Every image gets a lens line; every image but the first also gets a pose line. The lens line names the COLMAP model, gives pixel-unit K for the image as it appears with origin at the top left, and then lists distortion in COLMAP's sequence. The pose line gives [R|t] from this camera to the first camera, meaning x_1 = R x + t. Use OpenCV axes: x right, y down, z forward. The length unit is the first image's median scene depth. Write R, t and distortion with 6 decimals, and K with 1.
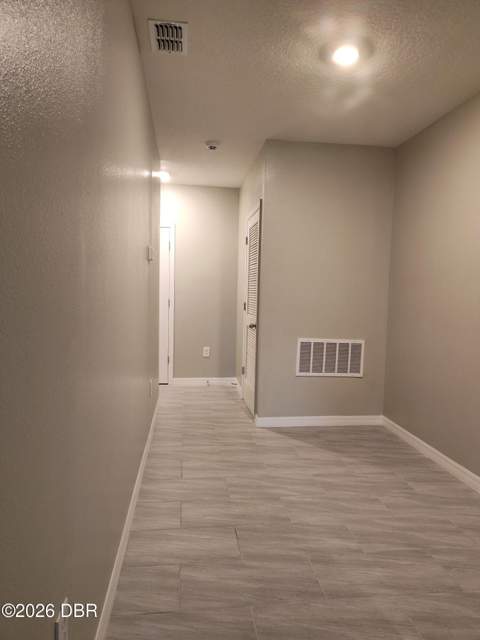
lens RADIAL K [[437.3, 0, 243.2], [0, 437.3, 318.7], [0, 0, 1]] dist [0.007140, -0.007588]
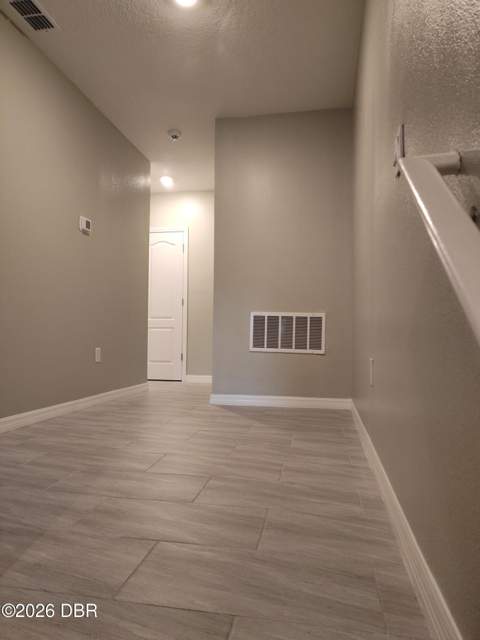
lens RADIAL K [[437.3, 0, 242.1], [0, 437.3, 323.6], [0, 0, 1]] dist [0.007140, -0.007588]
pose [[0.954920, -0.026582, -0.295672, 0.387183], [-0.000822, 0.995742, -0.092177, 0.157454], [0.296863, 0.088264, 0.950832, 0.080560]]
